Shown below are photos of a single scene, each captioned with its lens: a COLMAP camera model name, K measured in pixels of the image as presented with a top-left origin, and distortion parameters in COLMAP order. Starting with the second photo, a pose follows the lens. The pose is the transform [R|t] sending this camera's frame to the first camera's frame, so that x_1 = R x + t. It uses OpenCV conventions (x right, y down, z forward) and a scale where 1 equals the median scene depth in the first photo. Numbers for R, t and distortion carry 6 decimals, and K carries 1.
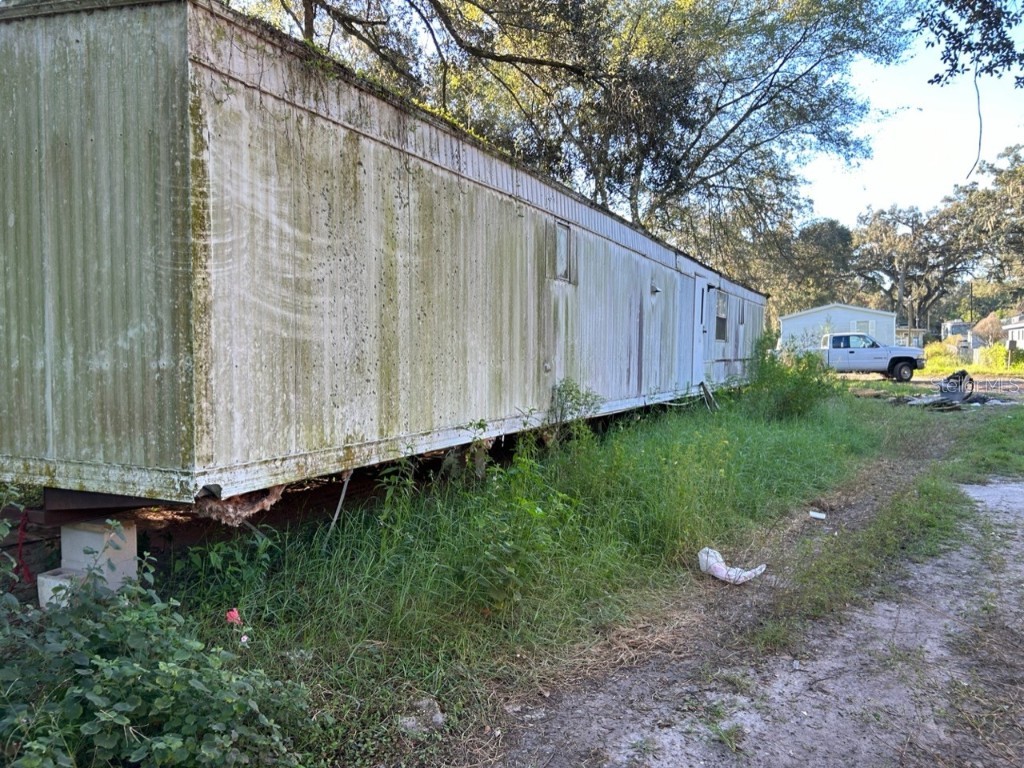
lens RADIAL K [[760.7, 0, 509.1], [0, 760.7, 386.0], [0, 0, 1]] dist [0.049670, -0.054376]
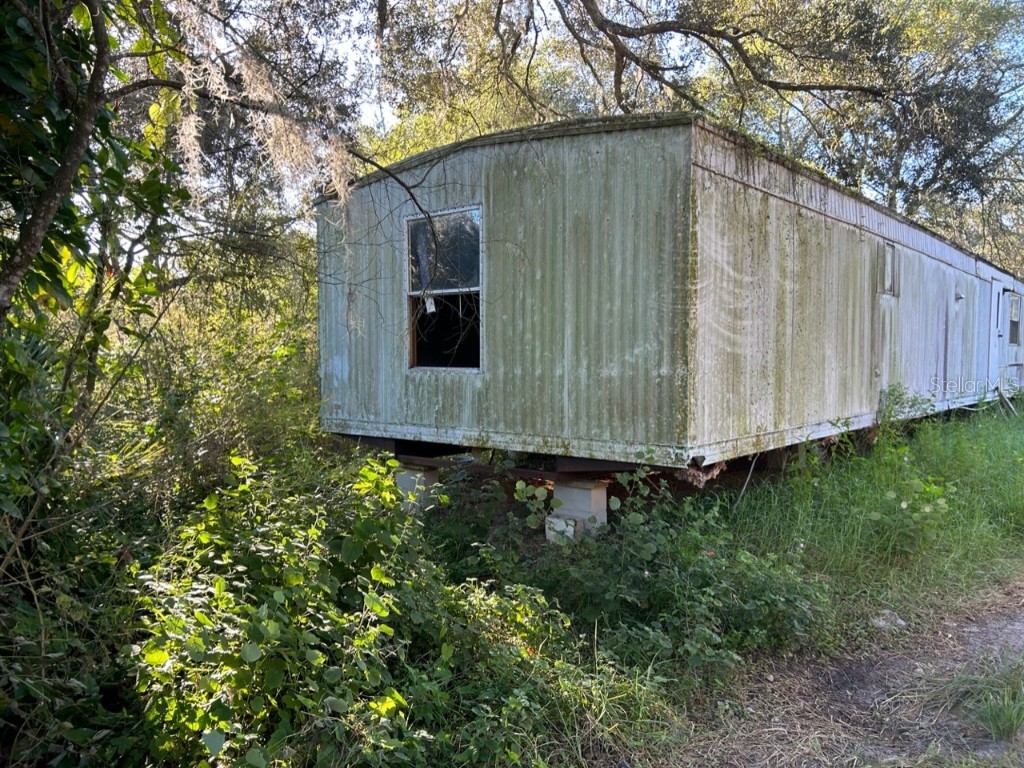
lens RADIAL K [[760.7, 0, 503.1], [0, 760.7, 388.6], [0, 0, 1]] dist [0.049670, -0.054376]
pose [[0.963419, 0.004214, -0.267968, -0.309794], [-0.004927, 0.999986, -0.001988, 0.006172], [0.267956, 0.003236, 0.963426, -0.413885]]
